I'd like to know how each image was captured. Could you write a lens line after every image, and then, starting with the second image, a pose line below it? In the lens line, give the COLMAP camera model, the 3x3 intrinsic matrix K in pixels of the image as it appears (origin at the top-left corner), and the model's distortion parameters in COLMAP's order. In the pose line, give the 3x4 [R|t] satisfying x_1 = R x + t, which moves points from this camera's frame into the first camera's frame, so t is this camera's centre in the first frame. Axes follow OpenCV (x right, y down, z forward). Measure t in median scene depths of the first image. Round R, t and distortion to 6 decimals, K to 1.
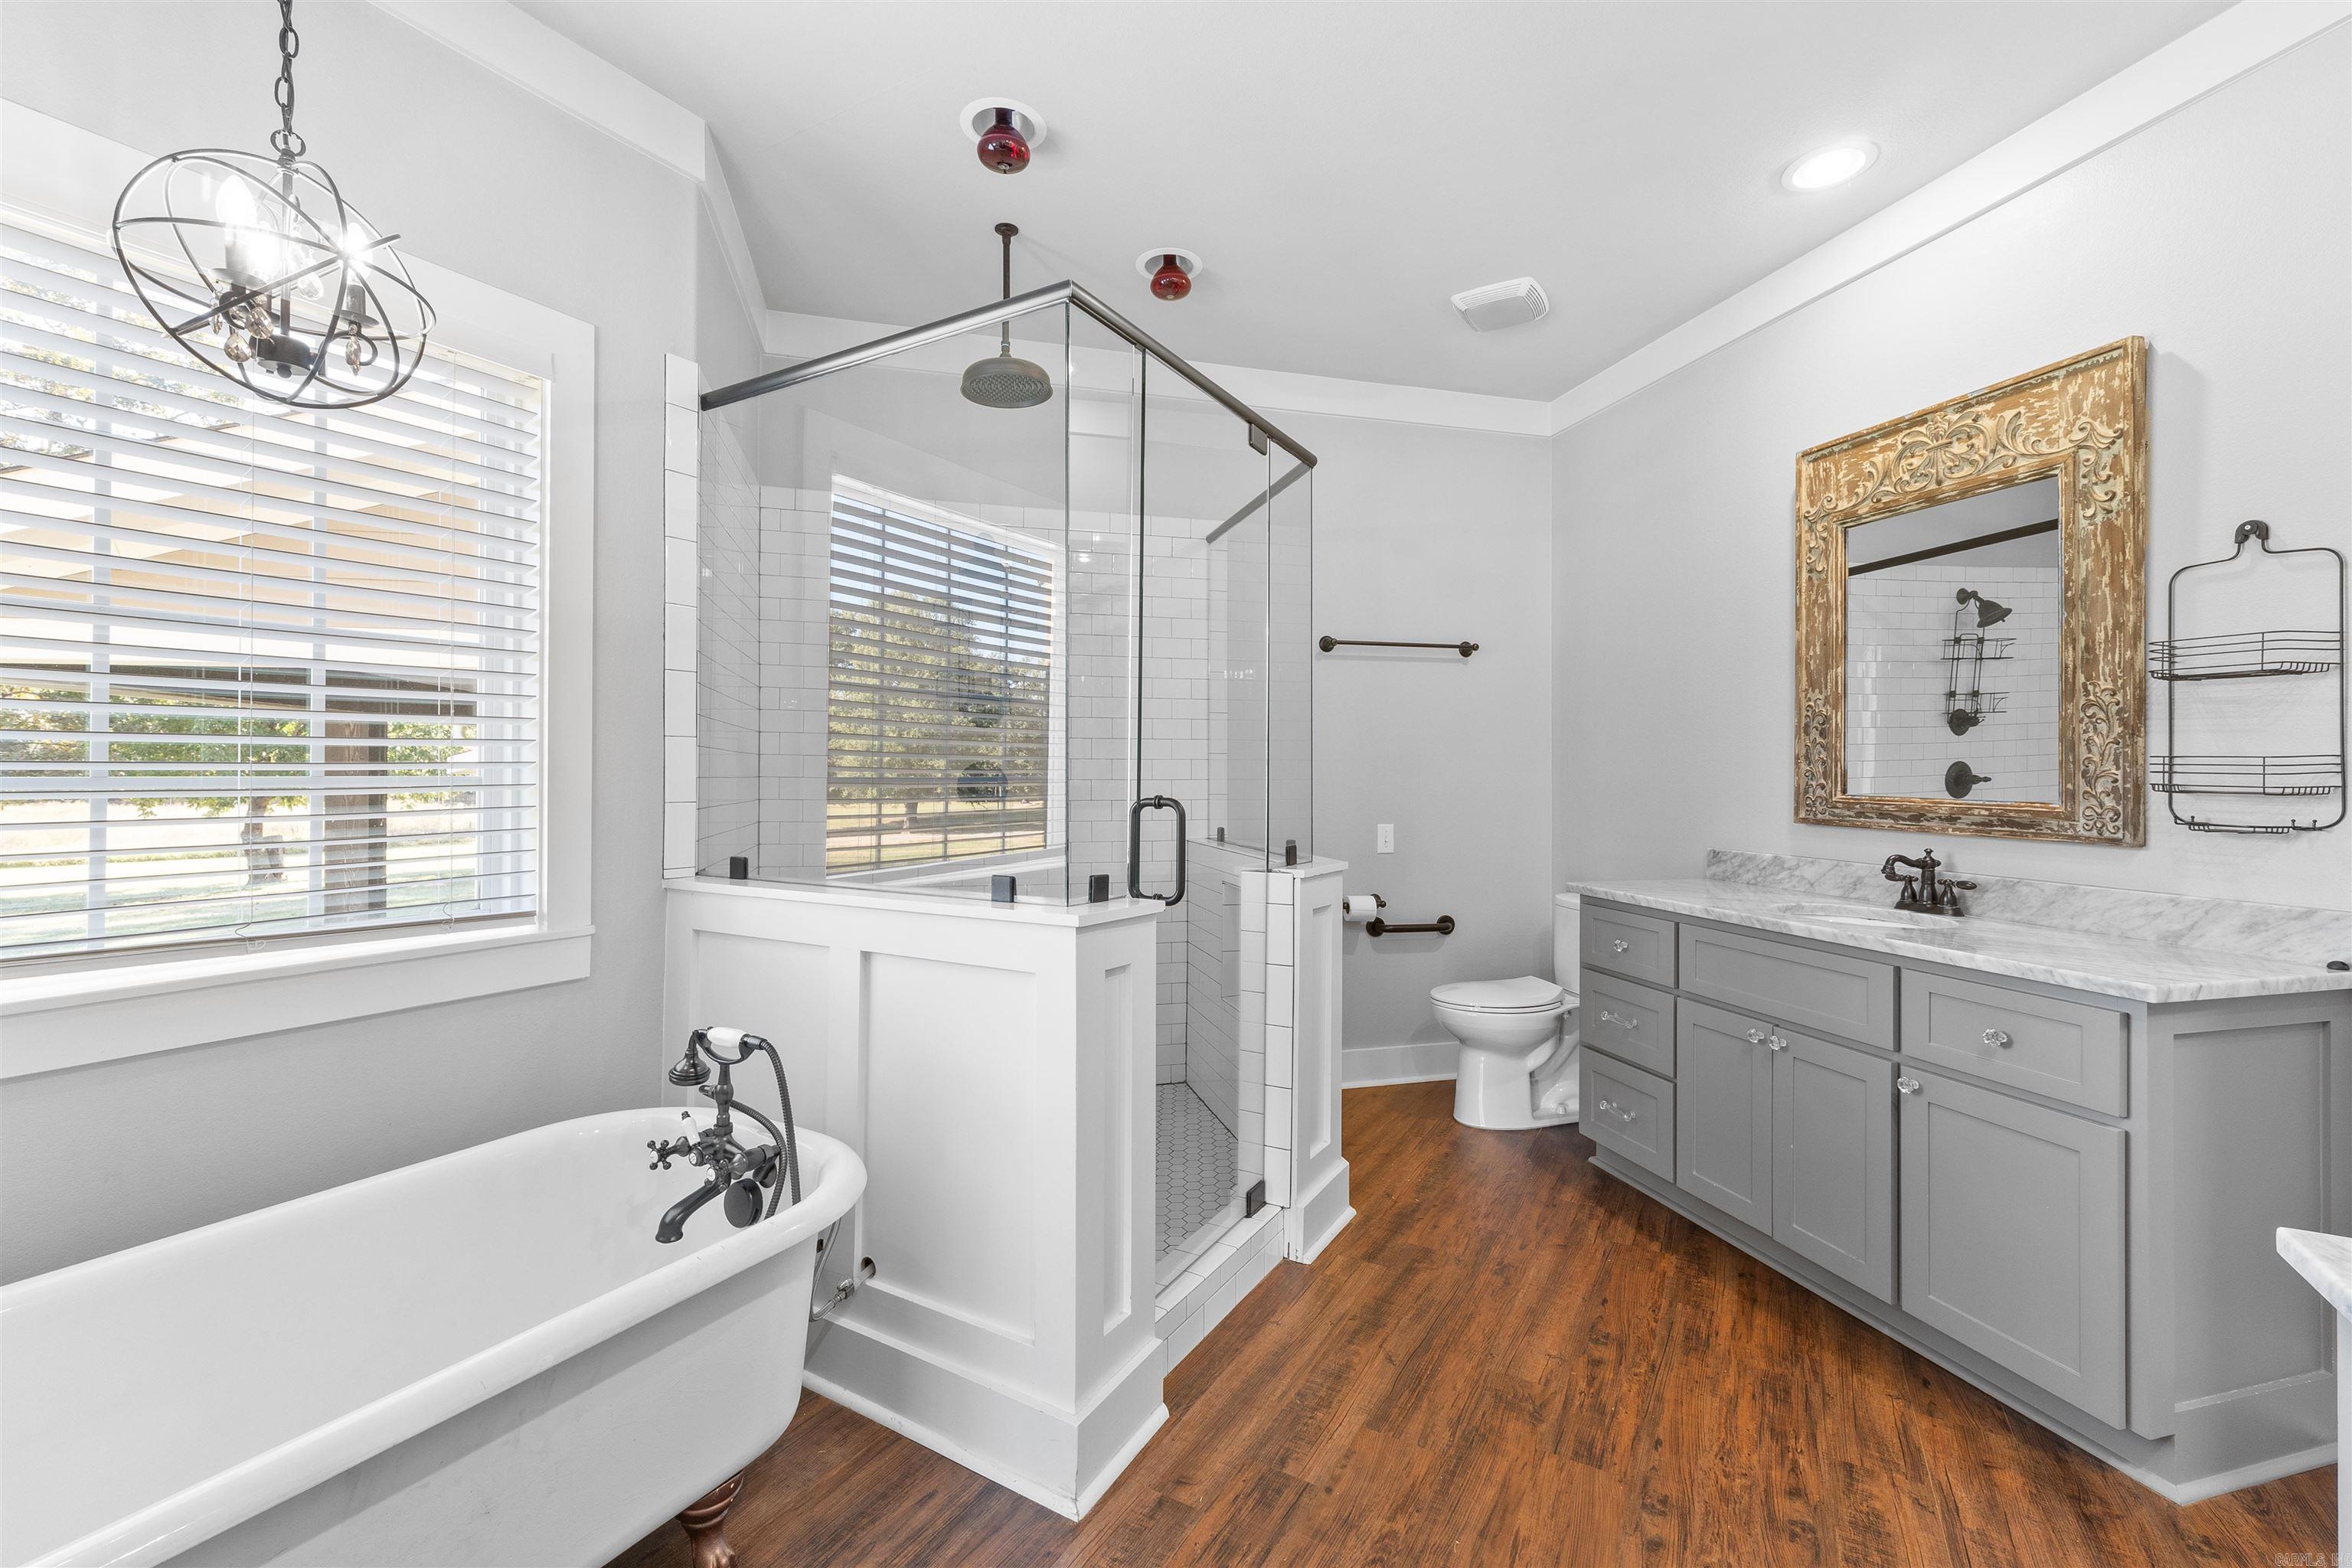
lens RADIAL K [[1000.7, 0, 1170.5], [0, 1000.7, 770.7], [0, 0, 1]] dist [0.004709, 0.000226]
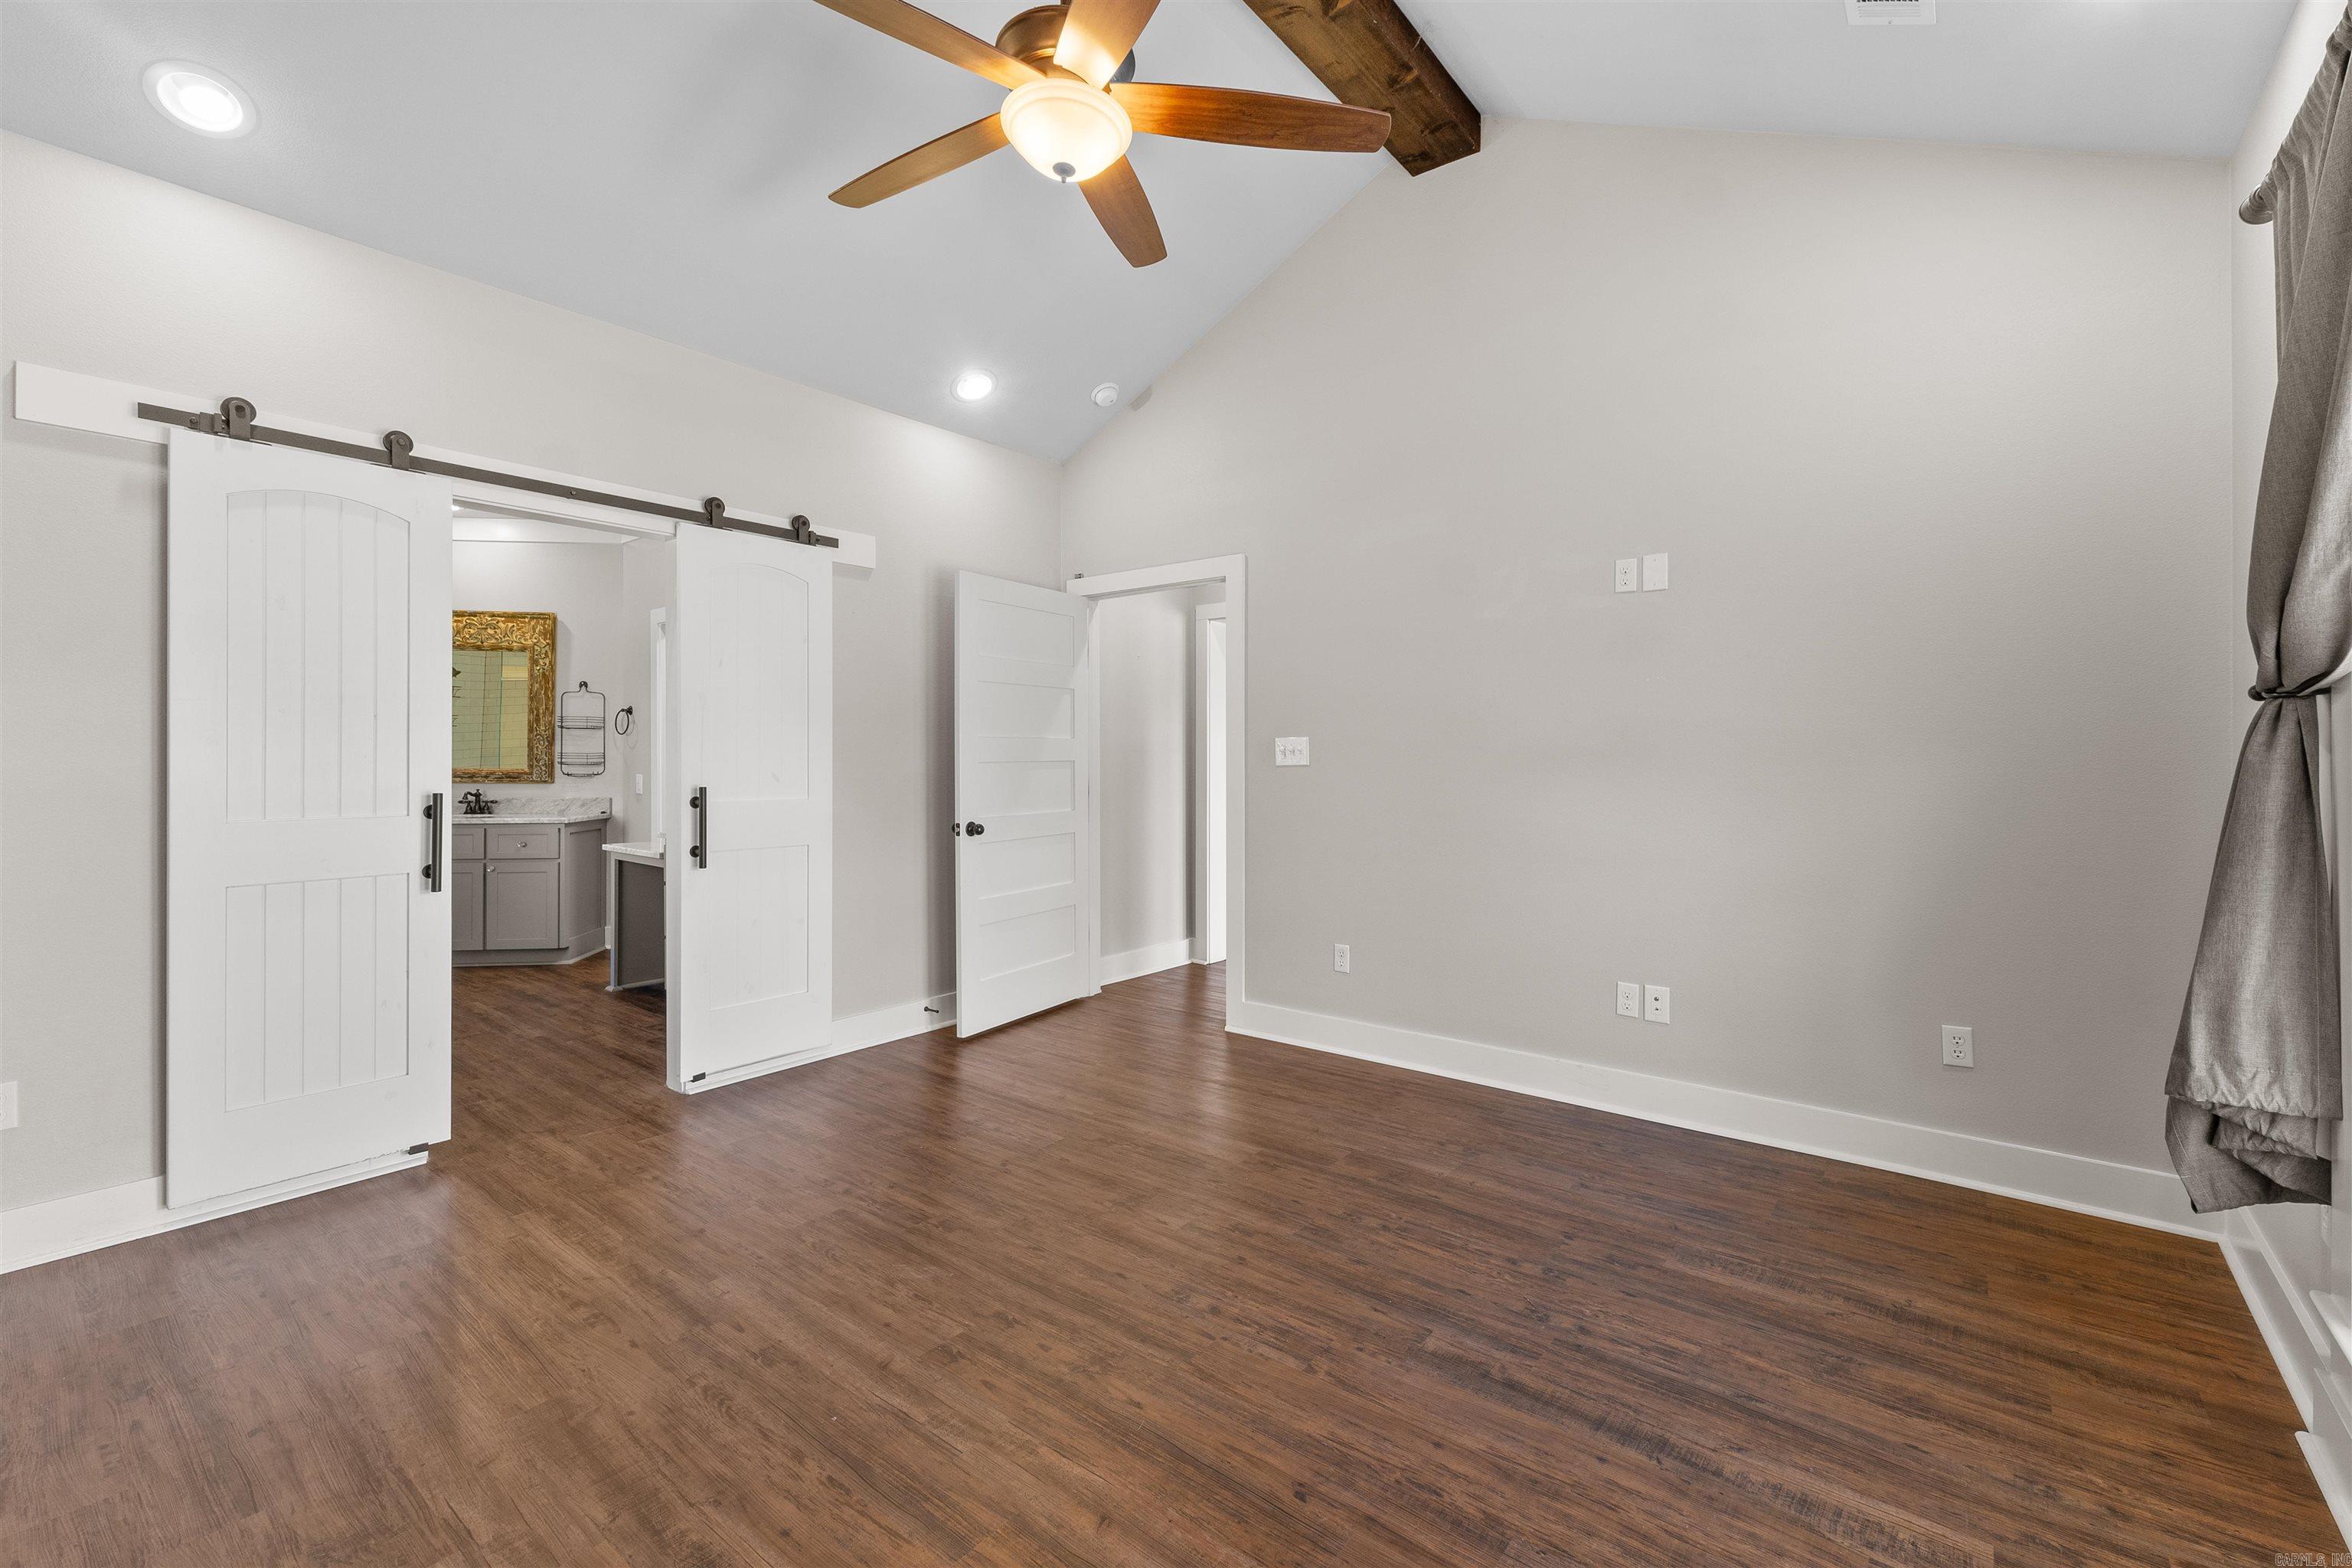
lens RADIAL K [[1000.7, 0, 1177.3], [0, 1000.7, 764.1], [0, 0, 1]] dist [0.004709, 0.000226]
pose [[0.155607, 0.004761, 0.987808, -1.691712], [-0.002325, 0.999987, -0.004453, 0.028083], [-0.987816, -0.001603, 0.155616, -1.300144]]
